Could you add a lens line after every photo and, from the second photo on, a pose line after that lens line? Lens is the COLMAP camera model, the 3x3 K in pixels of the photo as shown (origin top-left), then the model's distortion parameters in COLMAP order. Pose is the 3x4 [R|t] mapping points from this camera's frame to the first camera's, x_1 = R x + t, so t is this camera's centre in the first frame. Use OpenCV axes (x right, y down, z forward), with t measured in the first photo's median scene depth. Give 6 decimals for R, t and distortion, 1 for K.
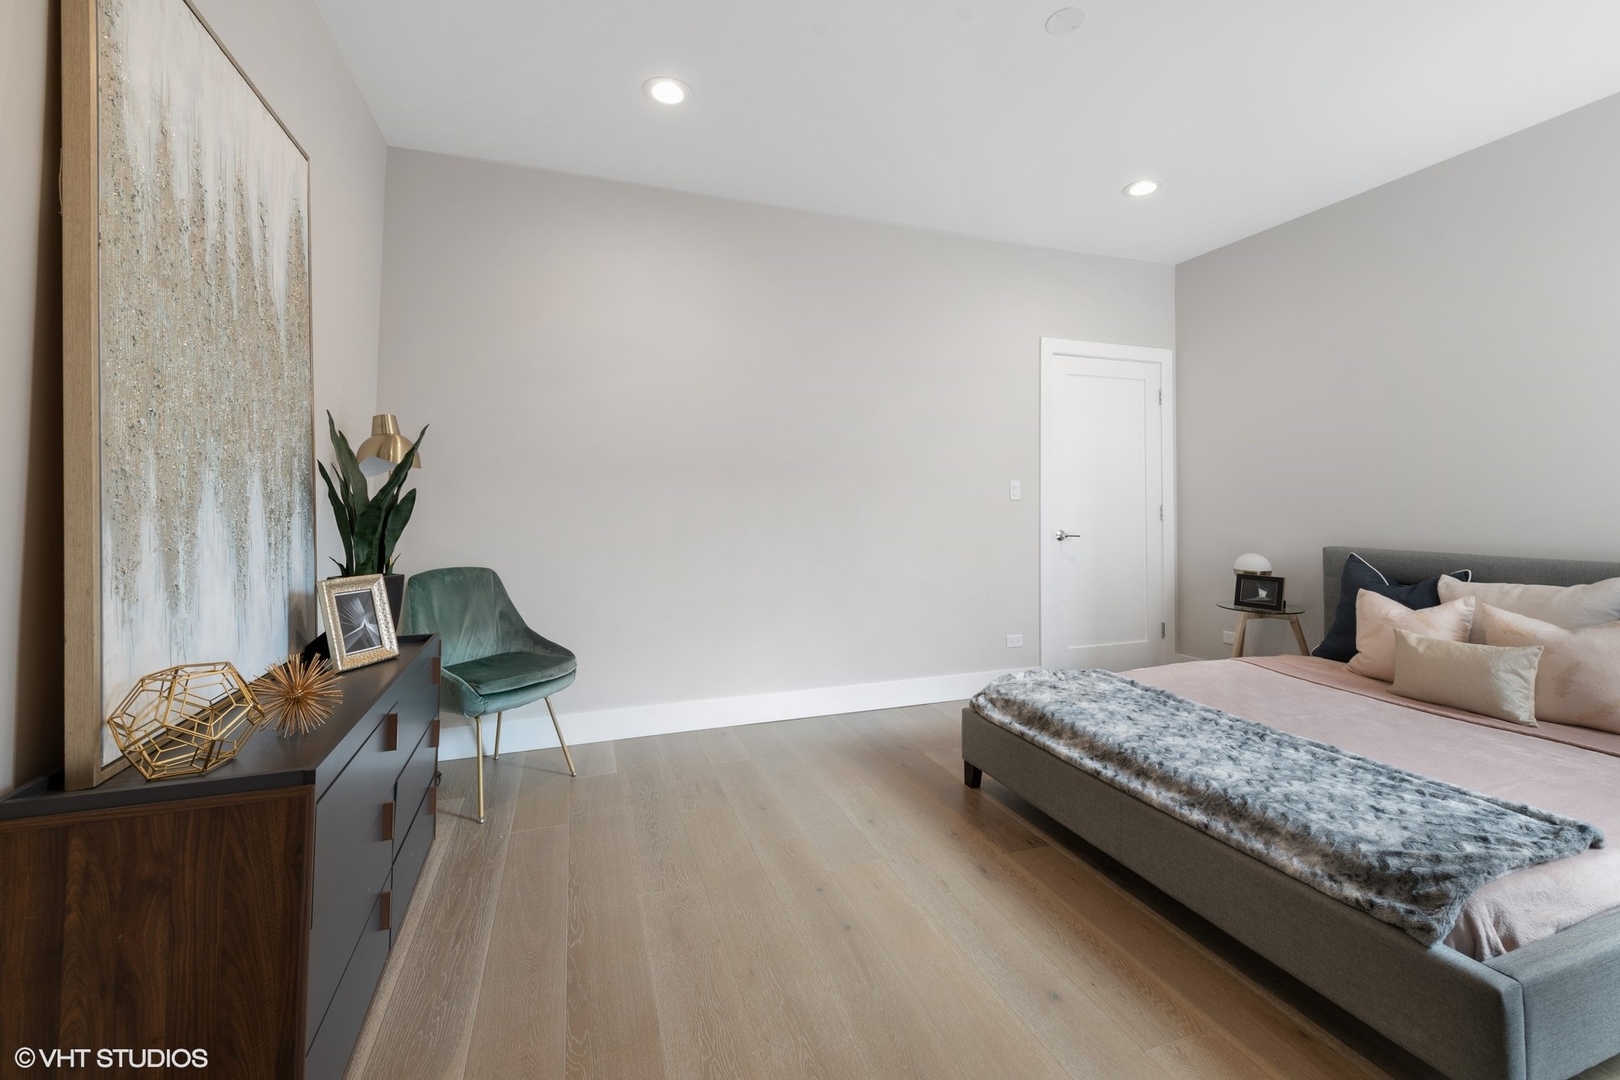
lens RADIAL K [[641.7, 0, 794.3], [0, 641.7, 517.5], [0, 0, 1]] dist [0.000378, -0.000305]
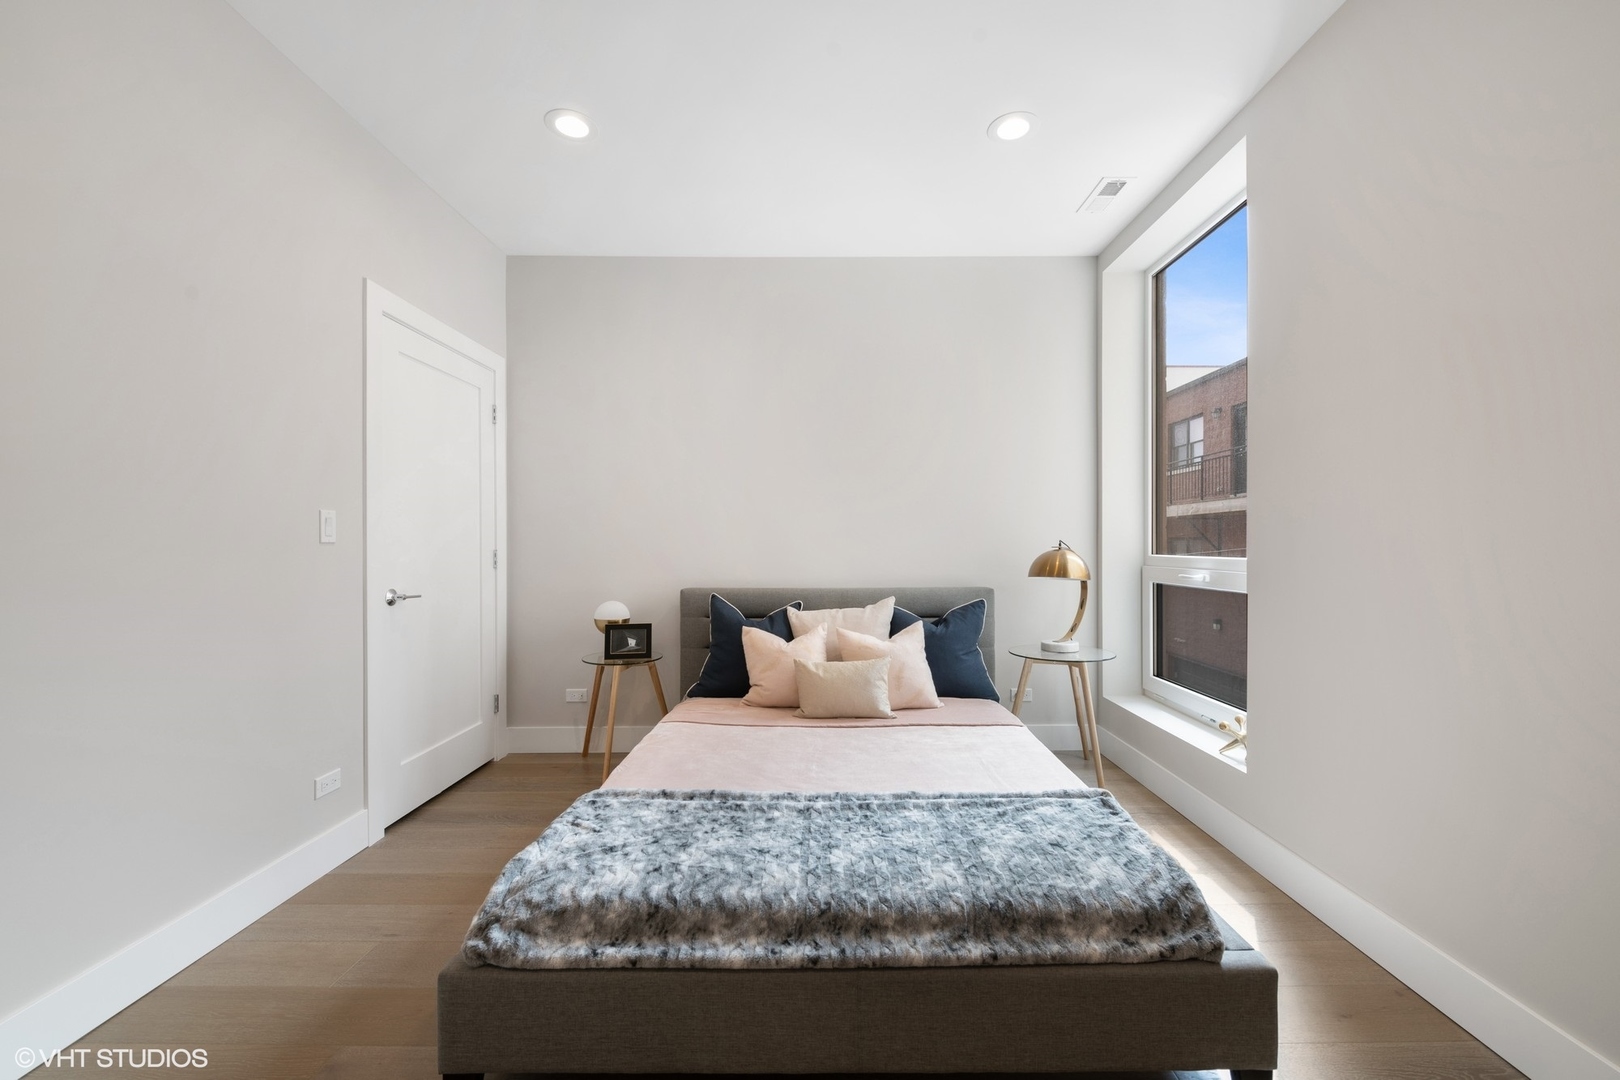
lens RADIAL K [[641.1, 0, 808.8], [0, 641.1, 562.0], [0, 0, 1]] dist [0.000583, -0.000130]
pose [[0.317248, -0.026100, 0.947983, -0.135490], [0.023595, 0.999529, 0.019623, -0.021282], [-0.948049, 0.016142, 0.317715, 0.775518]]
